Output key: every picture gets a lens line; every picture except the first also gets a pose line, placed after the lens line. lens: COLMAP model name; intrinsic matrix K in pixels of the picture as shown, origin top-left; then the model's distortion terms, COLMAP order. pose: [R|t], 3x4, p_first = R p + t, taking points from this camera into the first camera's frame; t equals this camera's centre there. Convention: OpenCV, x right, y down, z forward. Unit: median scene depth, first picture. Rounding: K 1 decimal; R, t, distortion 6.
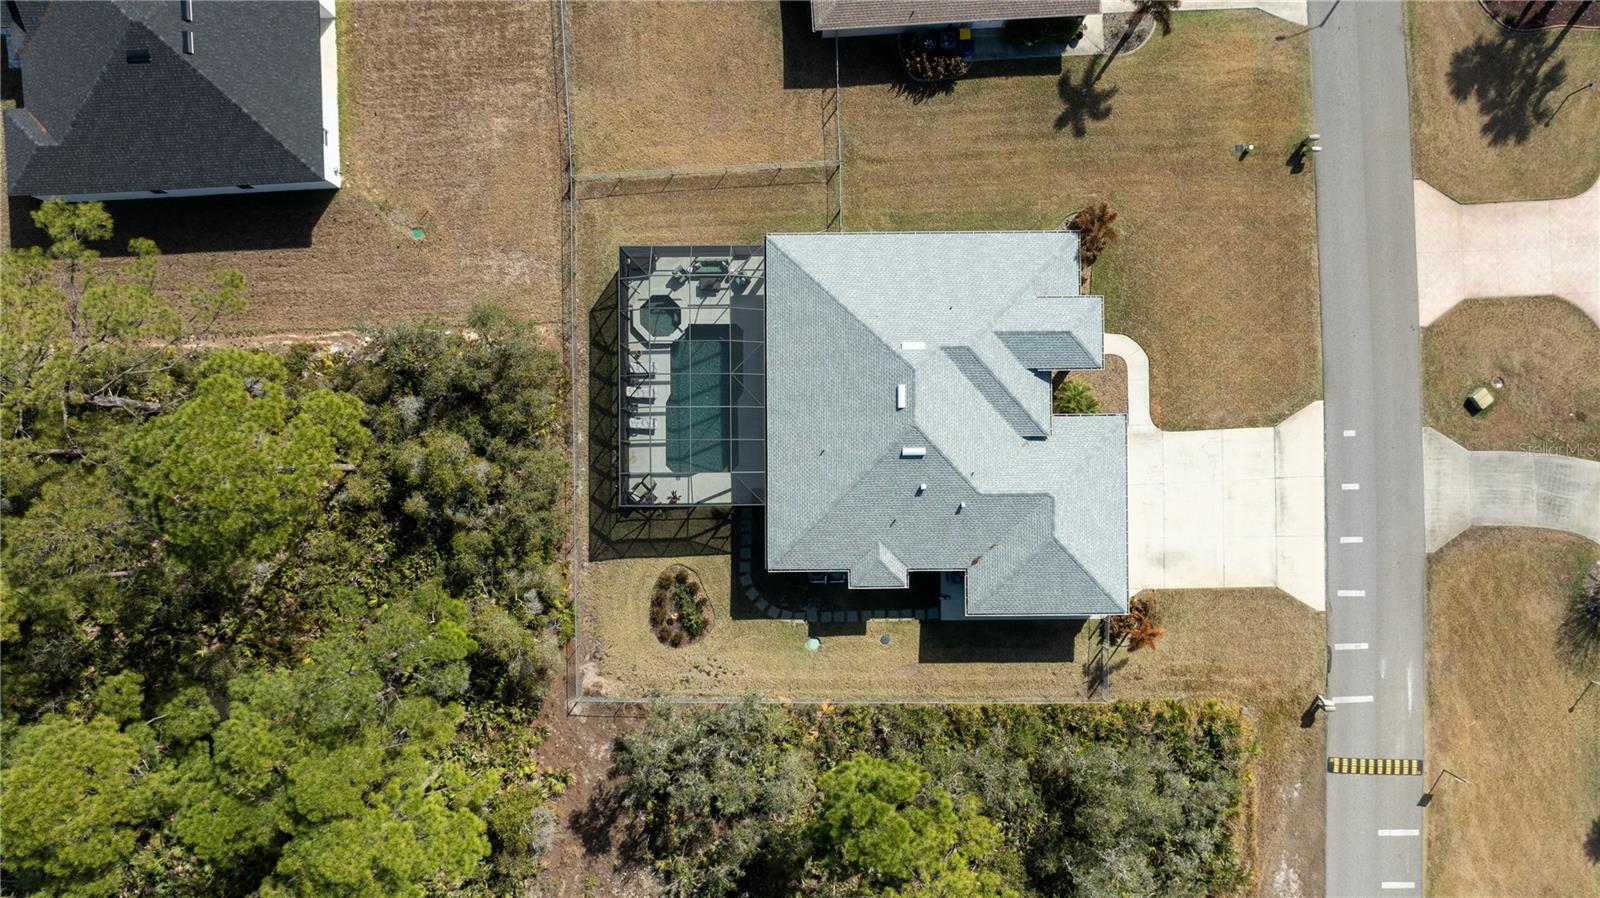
lens RADIAL K [[1130.7, 0, 802.3], [0, 1130.7, 447.2], [0, 0, 1]] dist [-0.031829, 0.020110]
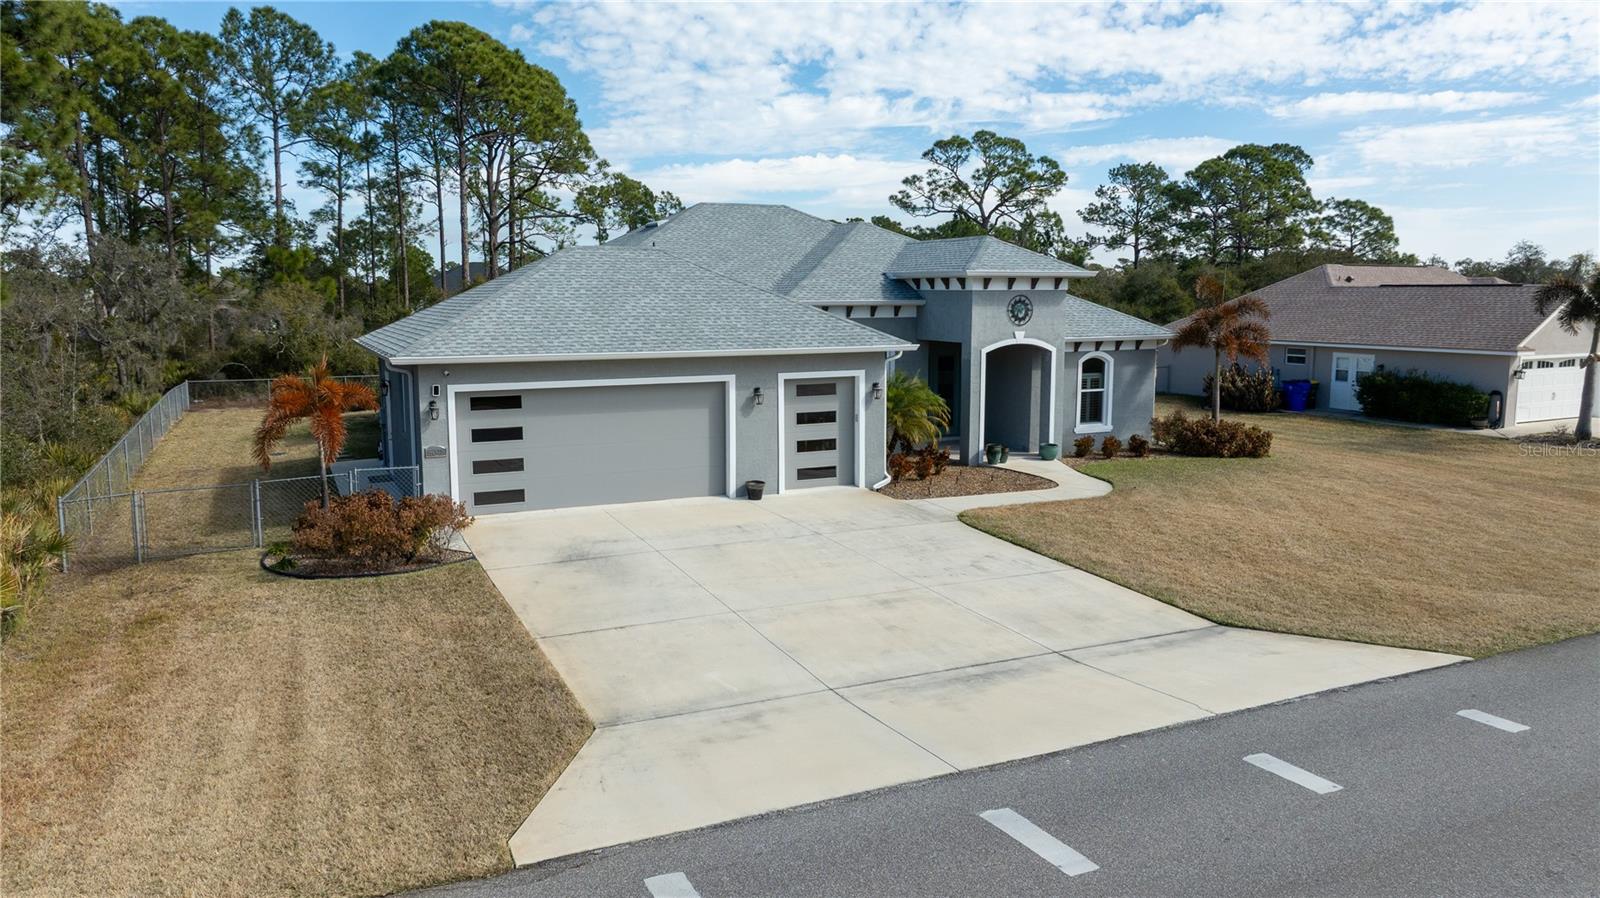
lens RADIAL K [[1130.7, 0, 805.9], [0, 1130.7, 451.4], [0, 0, 1]] dist [-0.031829, 0.020110]
pose [[0.434504, 0.135471, -0.890424, 0.598590], [-0.900467, 0.086347, -0.426268, 0.168301], [0.019139, 0.987012, 0.159505, 0.922382]]
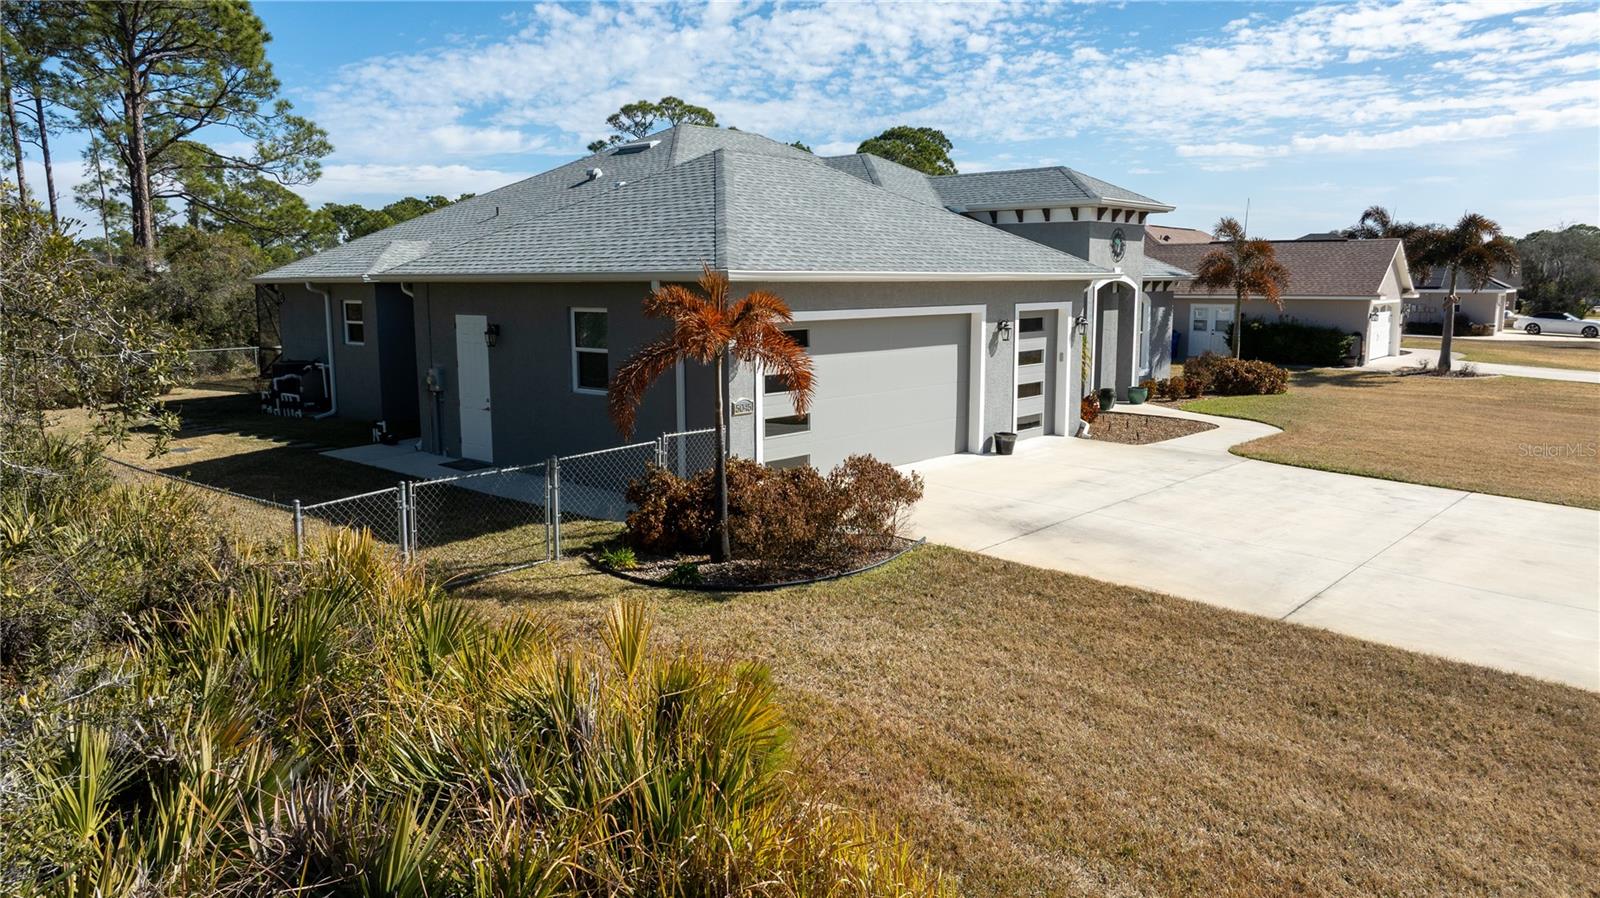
lens RADIAL K [[1130.7, 0, 807.2], [0, 1130.7, 446.5], [0, 0, 1]] dist [-0.031829, 0.020110]
pose [[0.755716, 0.102363, -0.646851, 0.425457], [-0.654787, 0.136462, -0.743393, 0.291695], [0.012175, 0.985343, 0.170152, 0.940843]]
